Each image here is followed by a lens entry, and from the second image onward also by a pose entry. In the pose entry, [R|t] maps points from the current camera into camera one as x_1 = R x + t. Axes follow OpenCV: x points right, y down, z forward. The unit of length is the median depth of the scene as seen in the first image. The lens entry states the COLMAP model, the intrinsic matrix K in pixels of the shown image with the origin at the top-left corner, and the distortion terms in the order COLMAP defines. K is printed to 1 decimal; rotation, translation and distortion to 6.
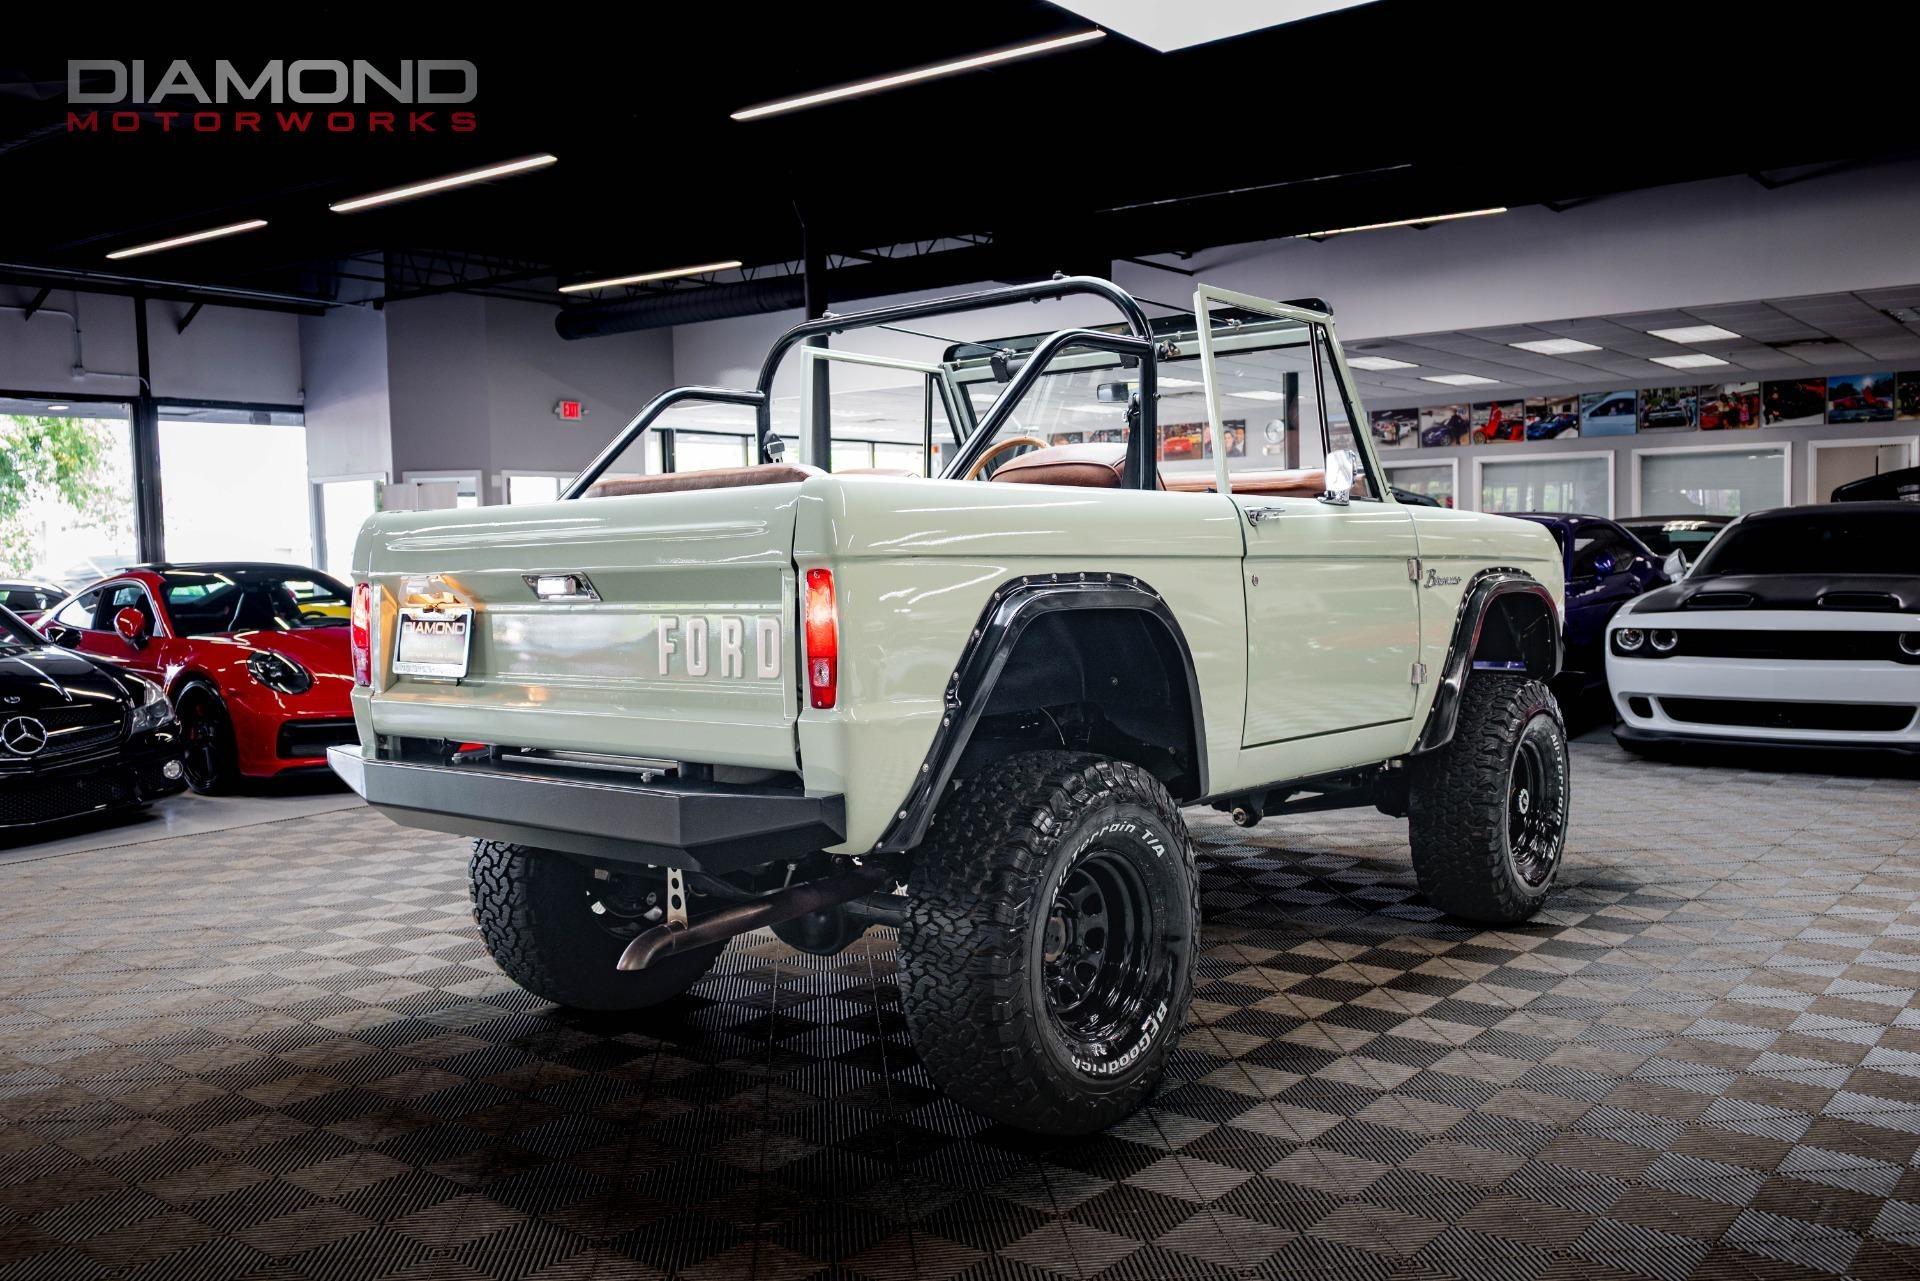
lens RADIAL K [[1615.7, 0, 952.2], [0, 1615.7, 650.5], [0, 0, 1]] dist [-0.006379, 0.004439]
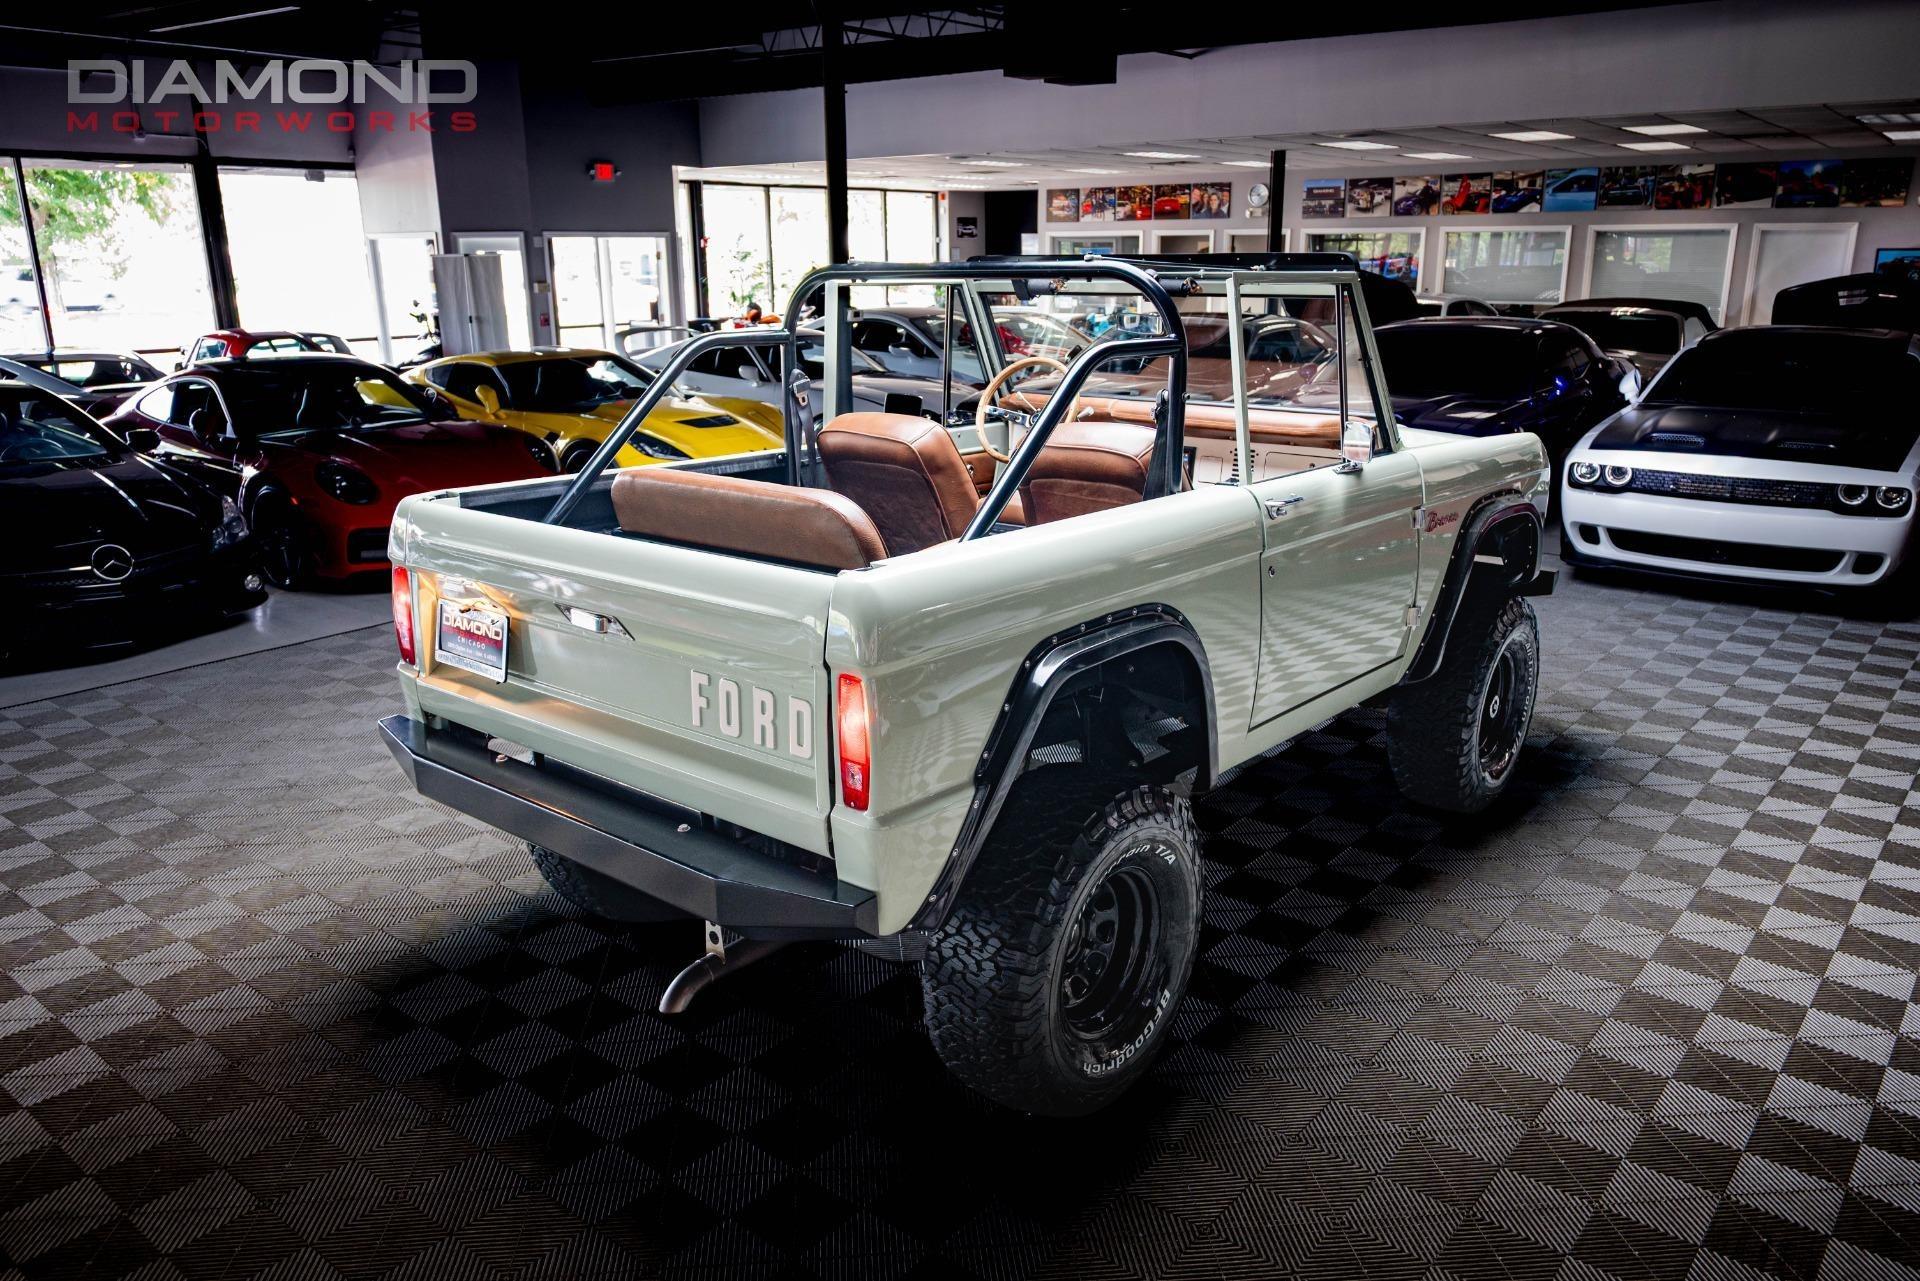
lens RADIAL K [[1393.0, 0, 952.0], [0, 1393.0, 655.8], [0, 0, 1]] dist [-0.000864, -0.003500]
pose [[0.999905, 0.013450, 0.003033, -0.004244], [-0.013787, 0.975808, 0.218192, -0.044564], [-0.000025, -0.218213, 0.975901, 0.030609]]
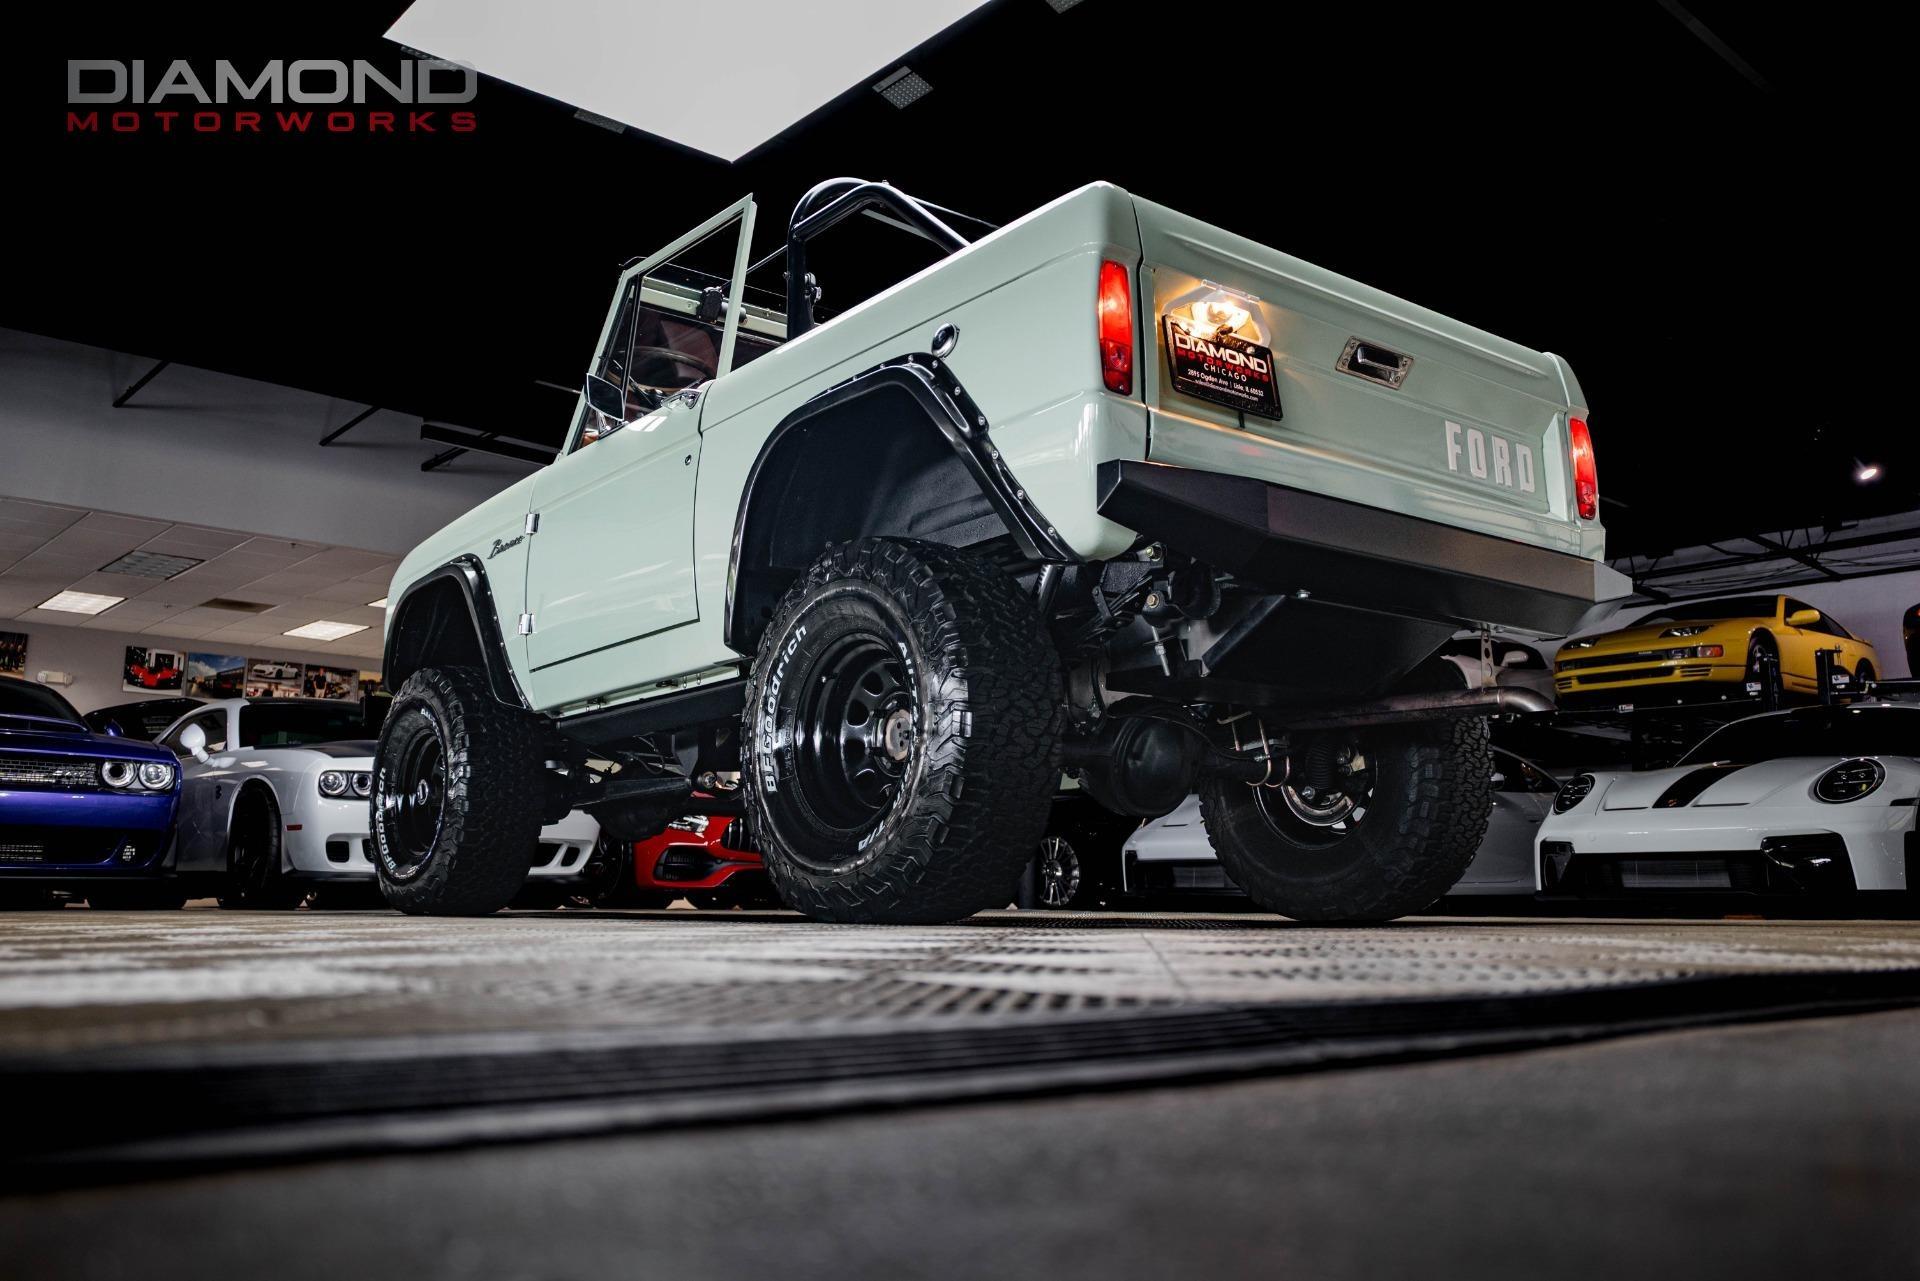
lens RADIAL K [[1615.7, 0, 945.9], [0, 1615.7, 647.3], [0, 0, 1]] dist [-0.006379, 0.004439]
pose [[0.182956, 0.182760, 0.965984, -0.259820], [0.053698, 0.979245, -0.195439, 0.066744], [-0.981653, 0.087628, 0.169345, 0.234046]]
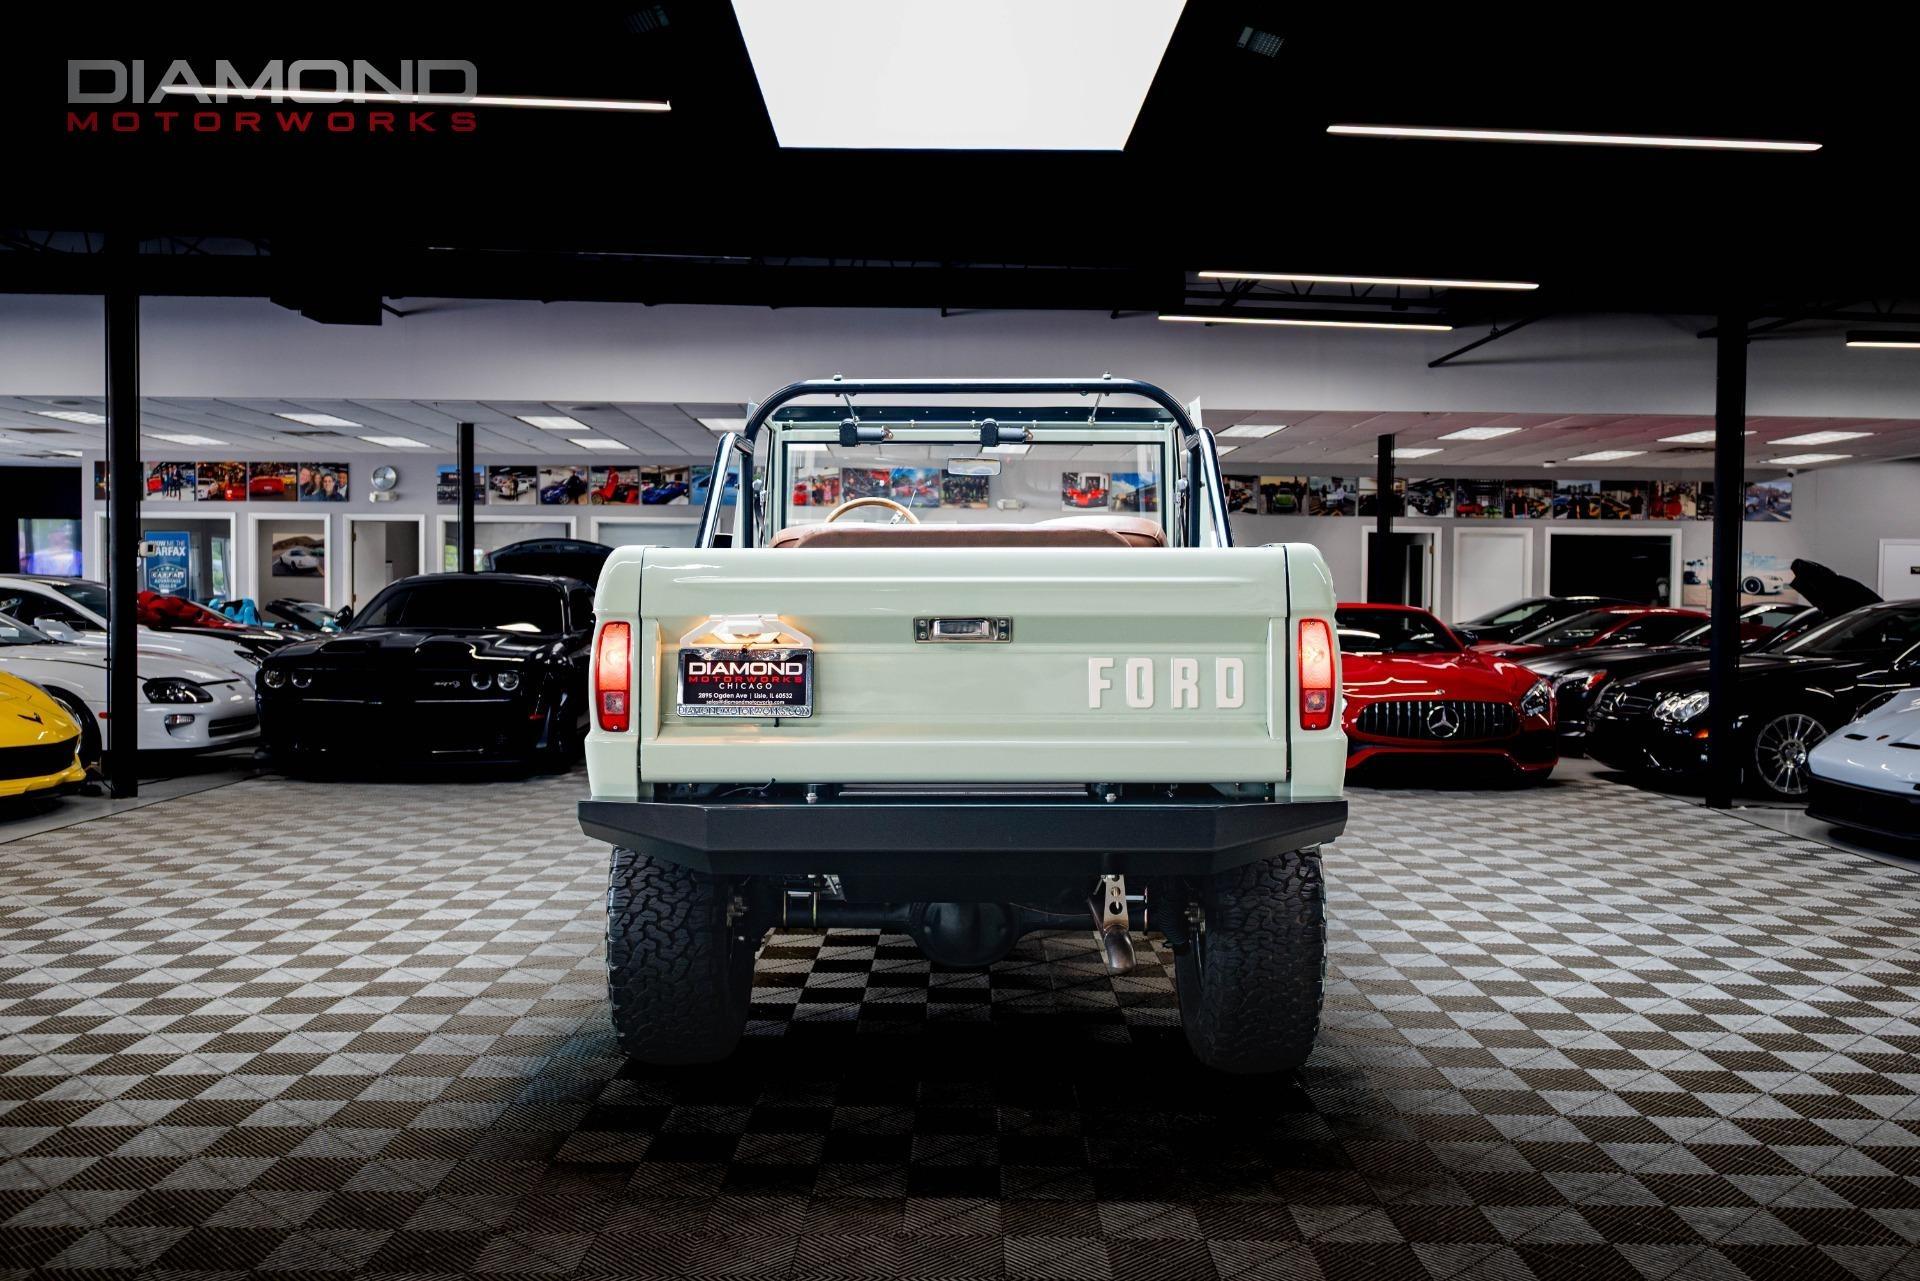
lens RADIAL K [[1615.7, 0, 958.5], [0, 1615.7, 664.4], [0, 0, 1]] dist [-0.006379, 0.004439]
pose [[0.769594, -0.001016, 0.638533, -0.195811], [0.016505, 0.999696, -0.018302, 0.000711], [-0.638321, 0.024625, 0.769377, 0.038060]]
